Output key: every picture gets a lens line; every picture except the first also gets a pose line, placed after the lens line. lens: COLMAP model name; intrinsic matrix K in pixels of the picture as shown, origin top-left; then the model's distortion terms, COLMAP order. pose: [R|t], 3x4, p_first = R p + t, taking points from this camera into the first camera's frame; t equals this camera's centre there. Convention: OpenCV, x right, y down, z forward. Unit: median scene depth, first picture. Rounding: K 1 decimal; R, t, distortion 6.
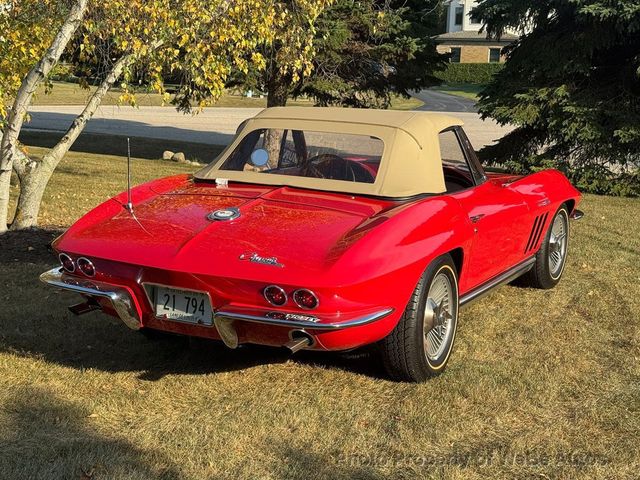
lens RADIAL K [[997.3, 0, 321.0], [0, 997.3, 241.0], [0, 0, 1]] dist [0.074796, 0.000000]
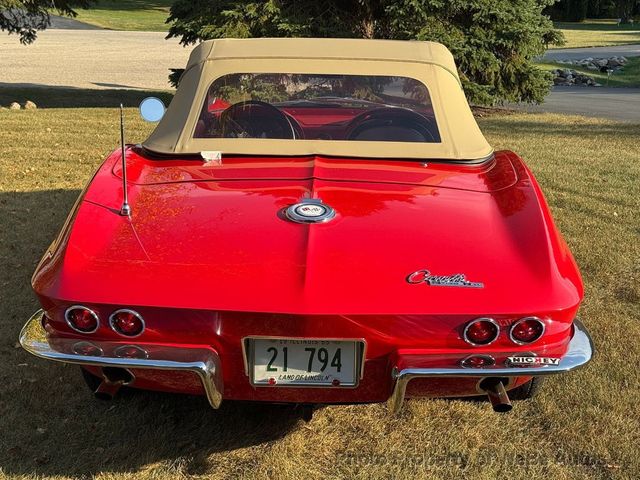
lens RADIAL K [[976.9, 0, 326.2], [0, 976.9, 262.9], [0, 0, 1]] dist [0.136181, 0.000000]
pose [[0.902319, -0.131485, 0.410526, -0.338188], [0.087196, 0.988331, 0.124893, -0.068883], [-0.422157, -0.076897, 0.903255, 0.381162]]
